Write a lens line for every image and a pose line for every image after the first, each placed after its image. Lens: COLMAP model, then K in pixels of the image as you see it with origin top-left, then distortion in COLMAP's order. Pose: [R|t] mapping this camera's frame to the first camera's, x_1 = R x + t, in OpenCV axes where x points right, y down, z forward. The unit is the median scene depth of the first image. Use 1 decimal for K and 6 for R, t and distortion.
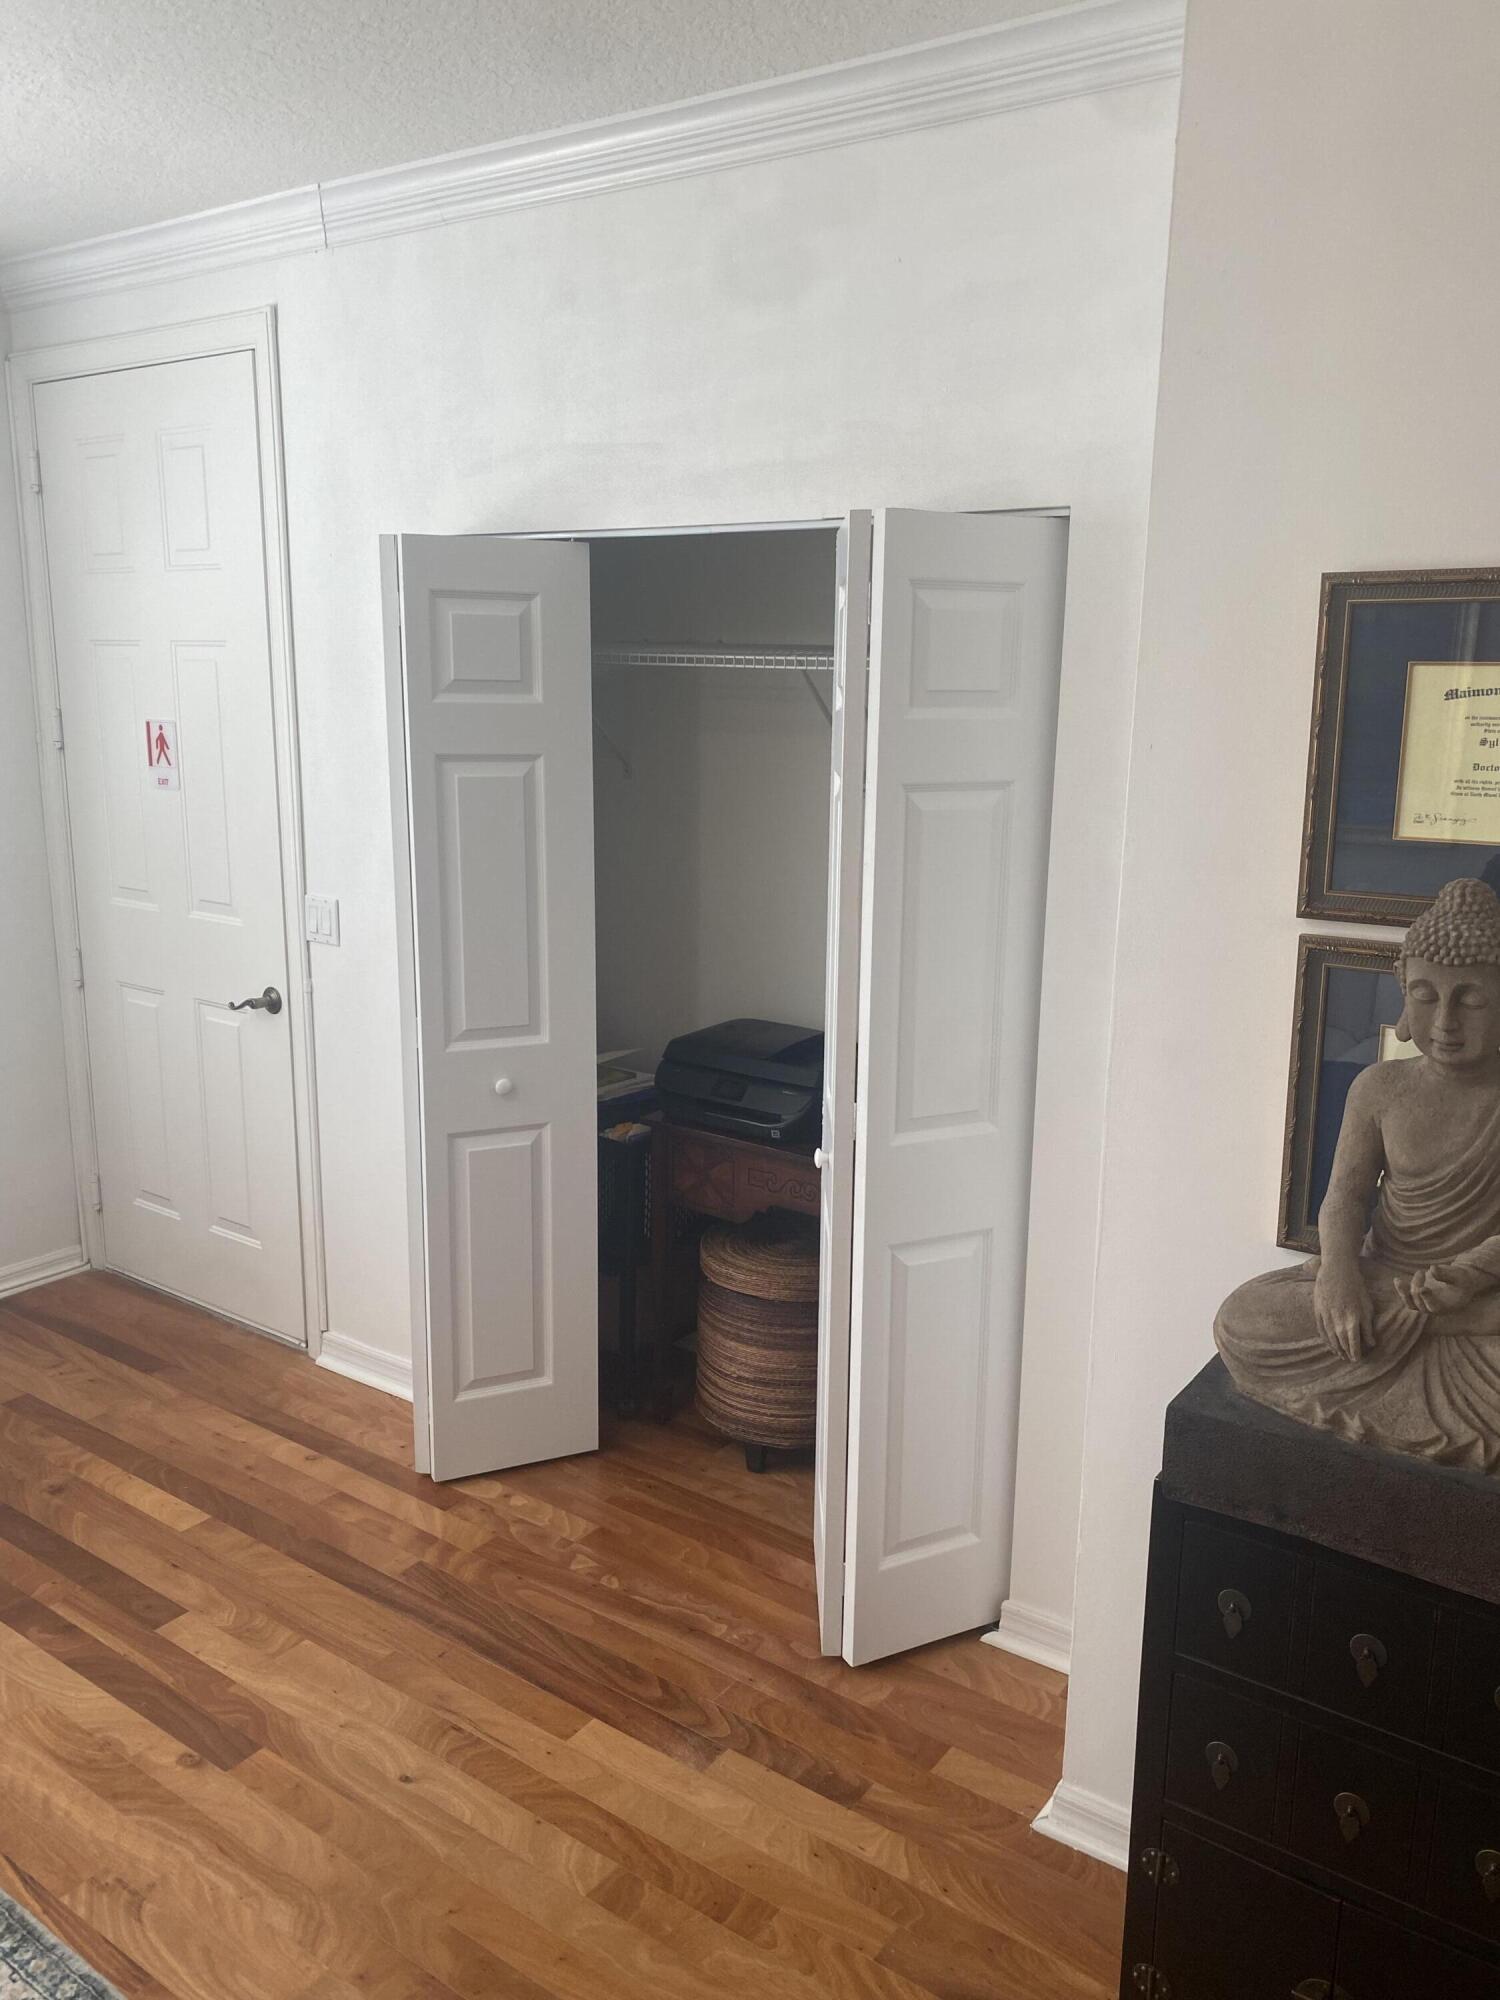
lens RADIAL K [[1573.5, 0, 778.3], [0, 1573.5, 993.2], [0, 0, 1]] dist [0.005745, 0.007380]
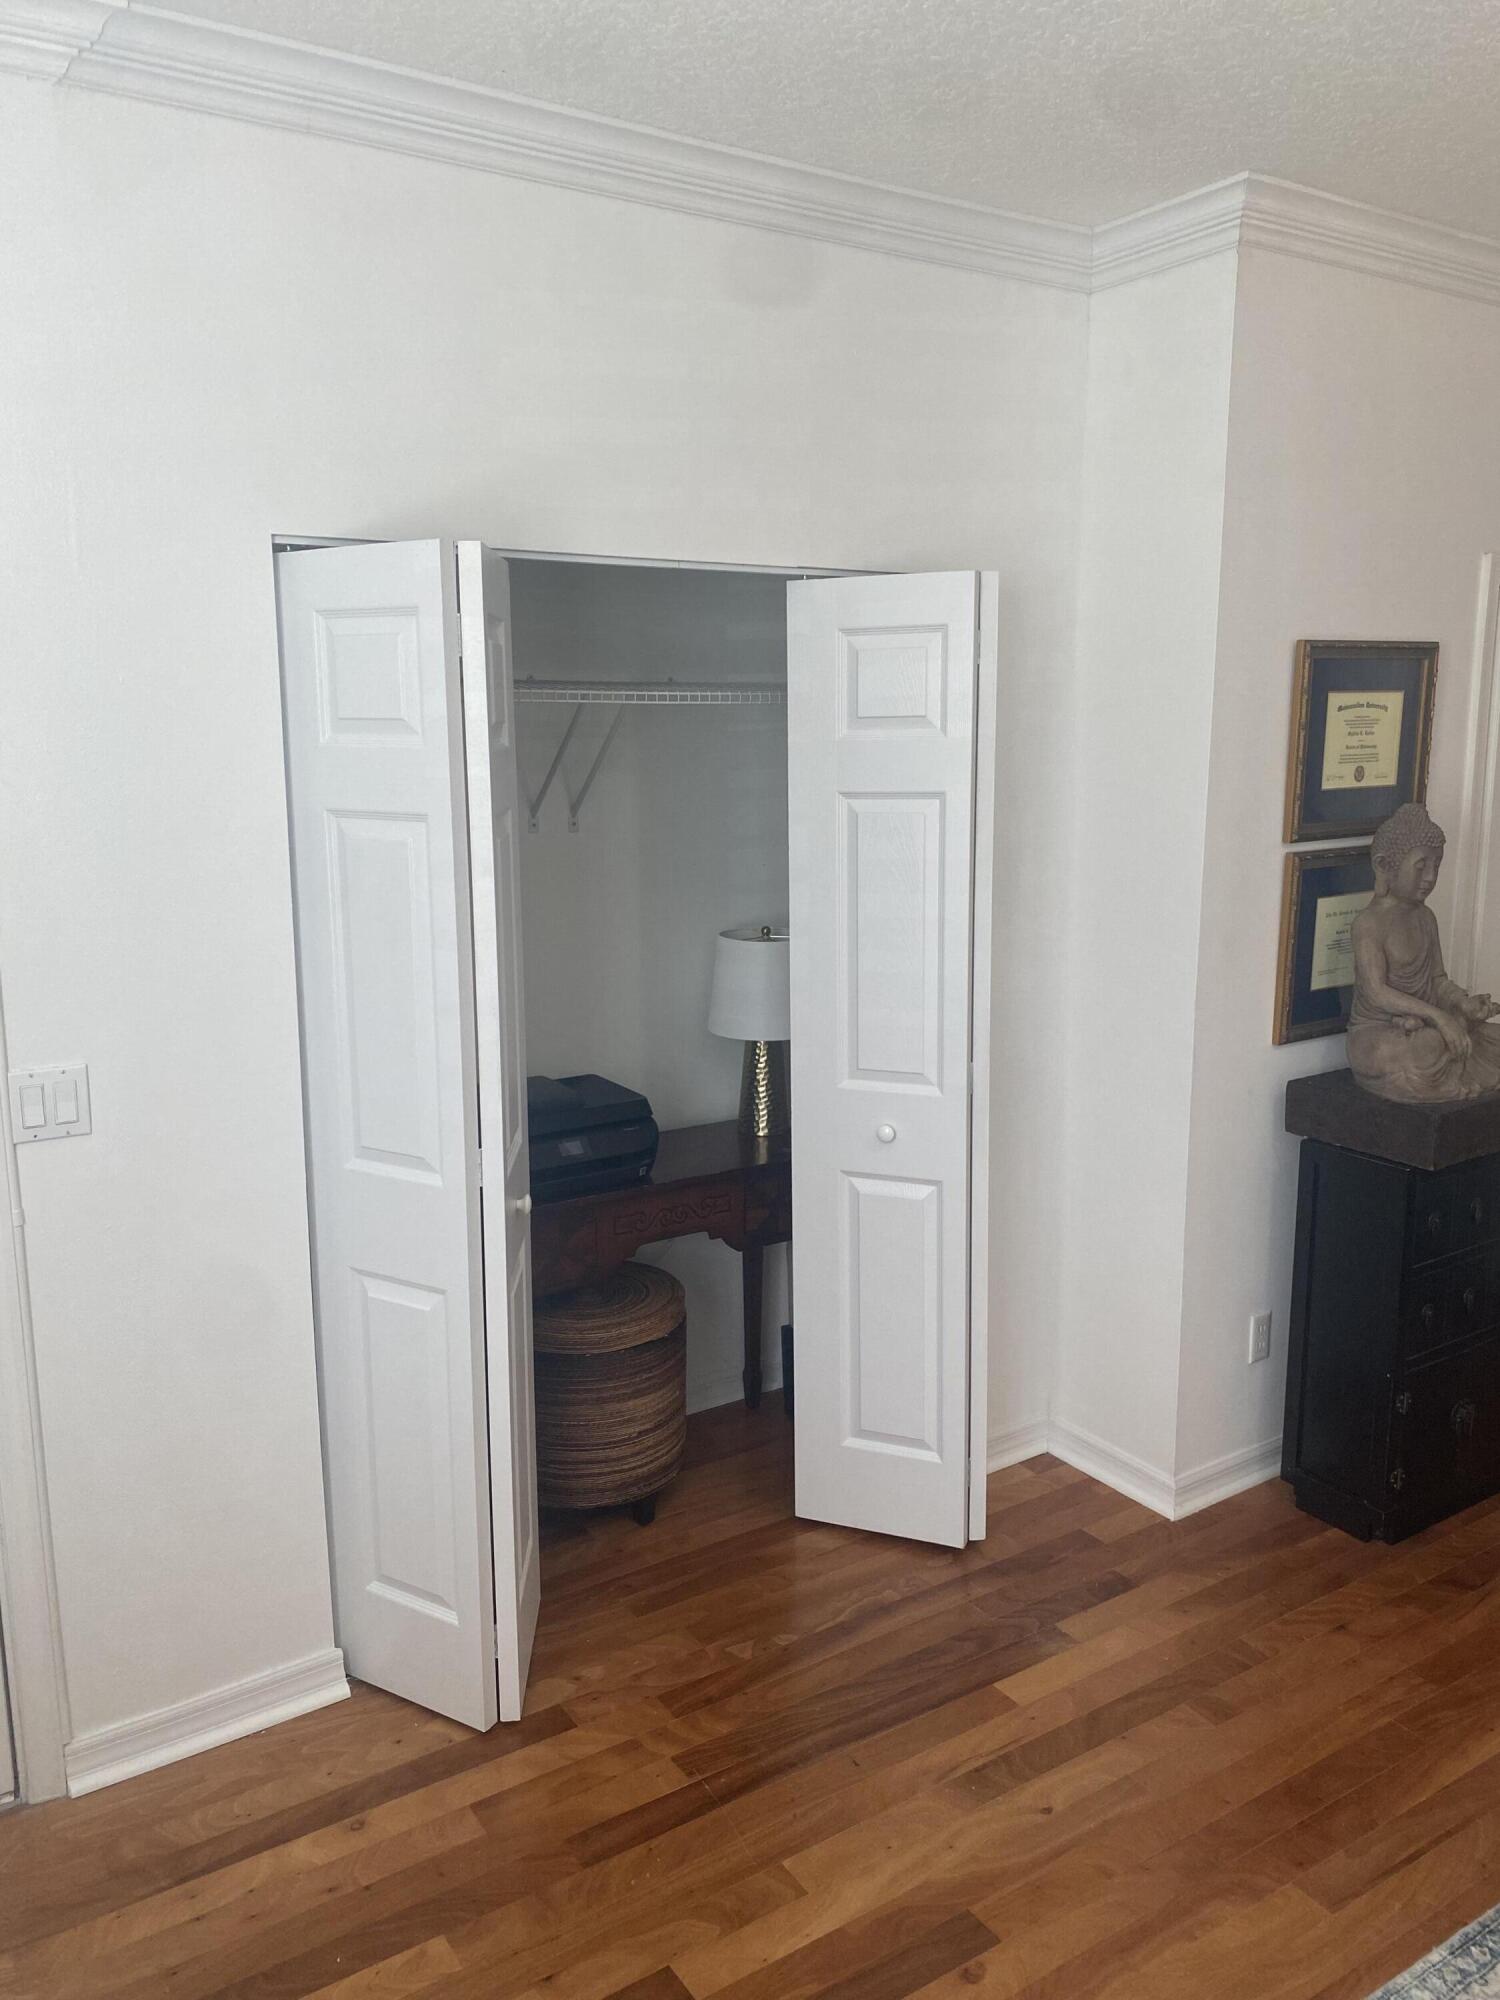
lens RADIAL K [[1541.0, 0, 746.7], [0, 1541.0, 977.4], [0, 0, 1]] dist [0.002050, 0.001168]
pose [[0.363443, -0.174081, 0.915208, -0.913670], [0.201124, 0.973882, 0.105372, -0.128802], [-0.909647, 0.145774, 0.388962, 0.591539]]
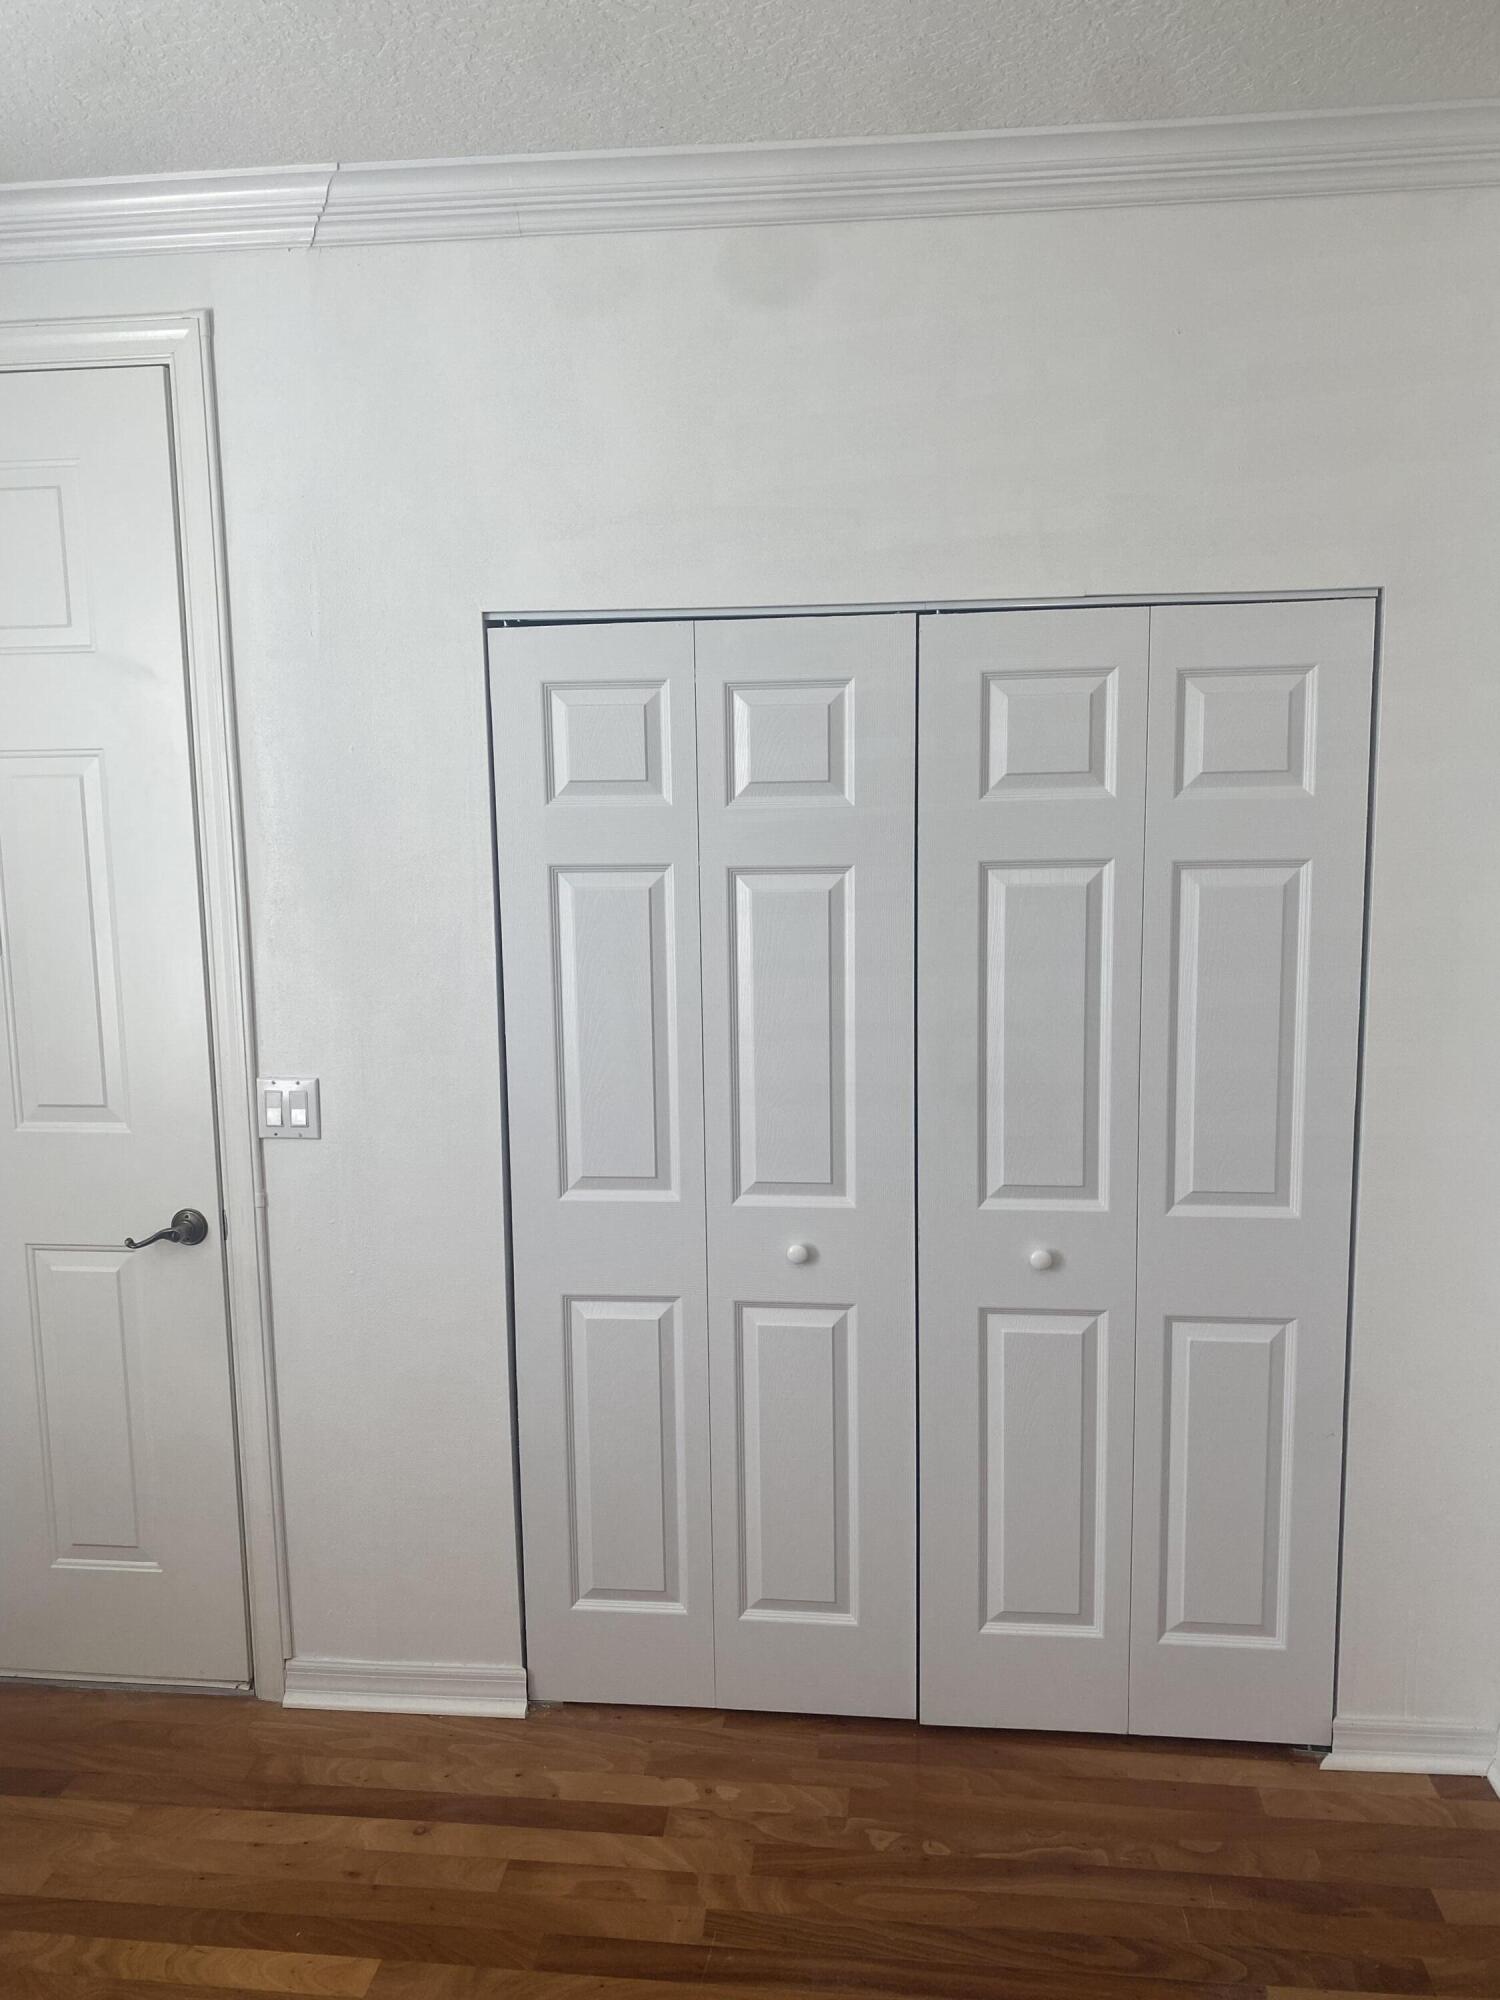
lens RADIAL K [[1531.5, 0, 750.0], [0, 1531.5, 1000.0], [0, 0, 1]] dist [0.005629, -0.006321]
pose [[0.870694, -0.088891, 0.483726, -0.543406], [0.124757, 0.991281, -0.042399, -0.048126], [-0.475740, 0.097264, 0.874192, 0.295758]]
